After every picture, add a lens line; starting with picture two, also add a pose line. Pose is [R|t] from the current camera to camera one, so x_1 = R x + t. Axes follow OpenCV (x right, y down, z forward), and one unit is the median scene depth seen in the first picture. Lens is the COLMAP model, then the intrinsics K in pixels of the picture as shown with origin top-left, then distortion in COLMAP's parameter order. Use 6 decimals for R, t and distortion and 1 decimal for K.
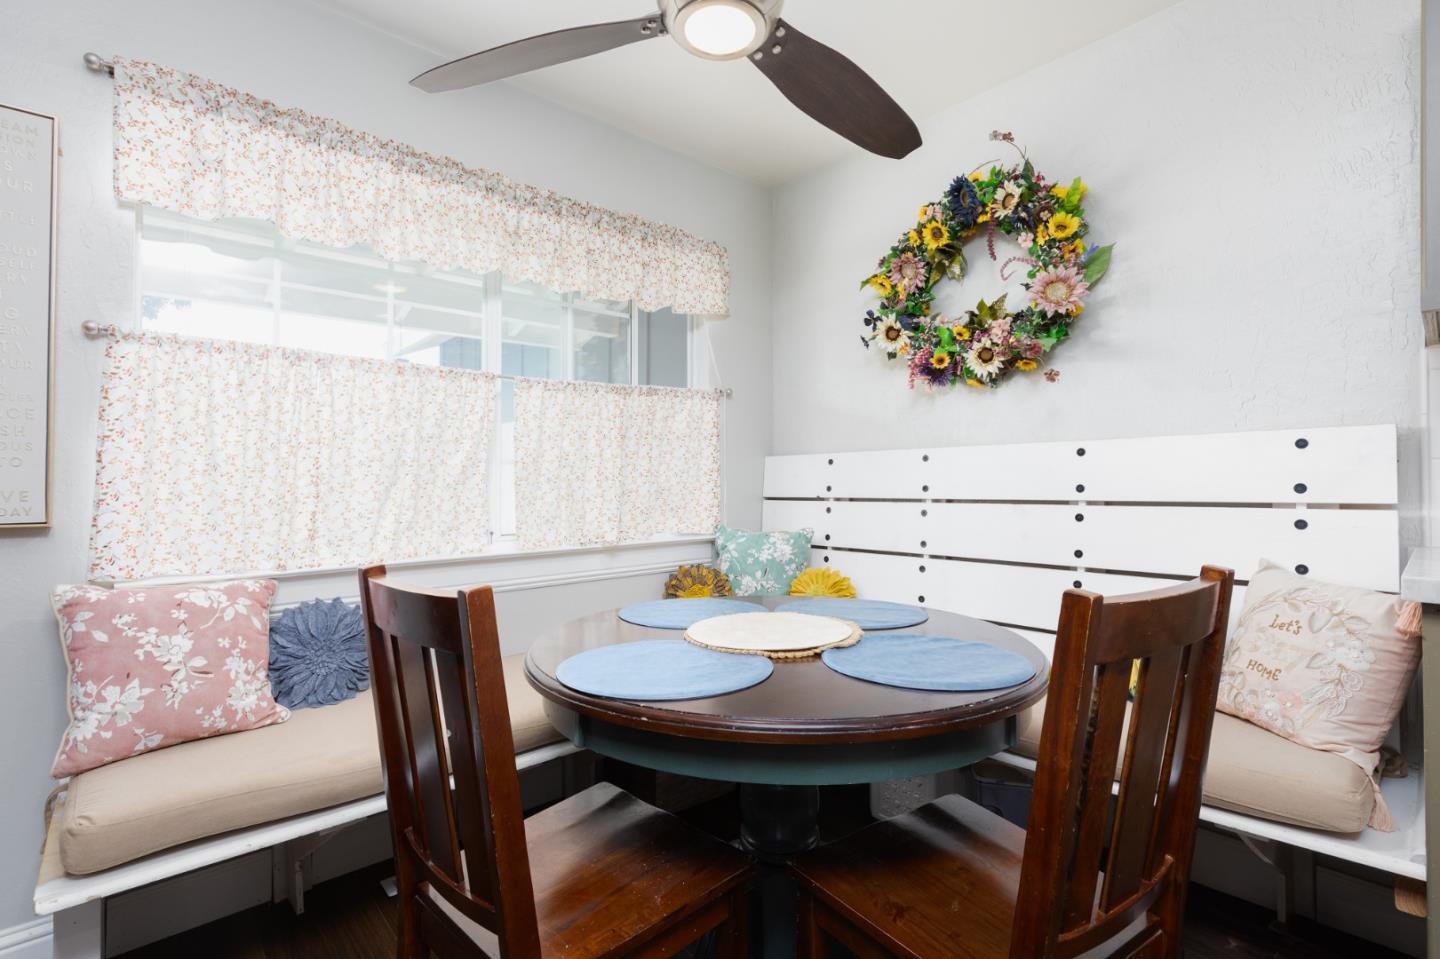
lens RADIAL K [[678.6, 0, 720.0], [0, 678.6, 479.5], [0, 0, 1]] dist [0.000133, -0.000080]
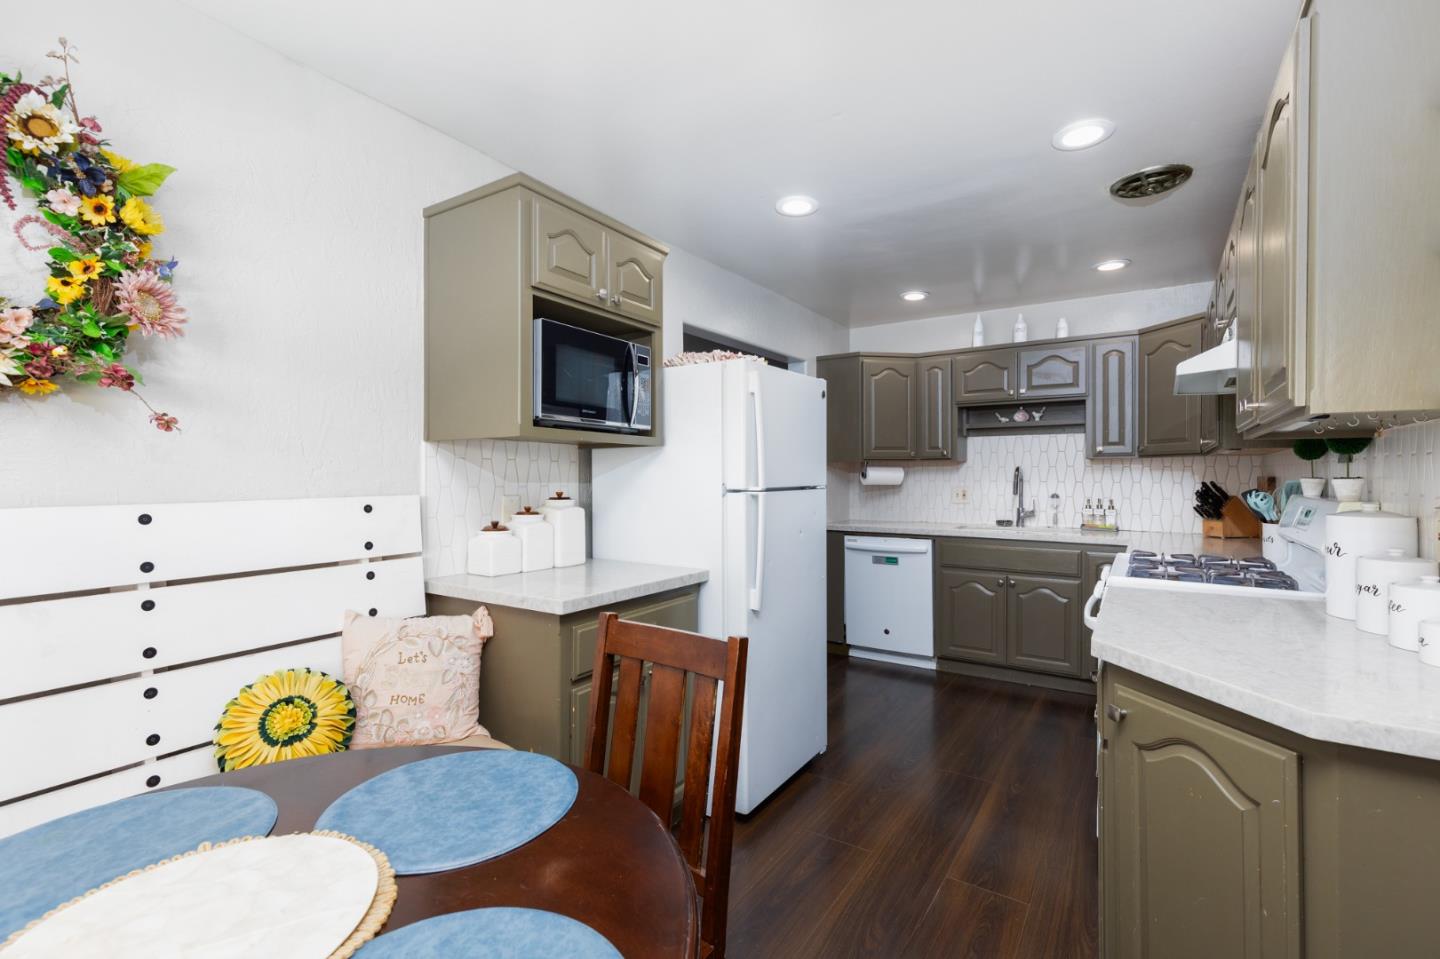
lens RADIAL K [[678.6, 0, 720.0], [0, 678.6, 479.5], [0, 0, 1]] dist [0.000133, -0.000080]
pose [[-0.274806, -0.008647, 0.961461, -0.522317], [-0.003187, 0.999962, 0.008083, -0.126813], [-0.961494, -0.000843, -0.274824, 0.788367]]
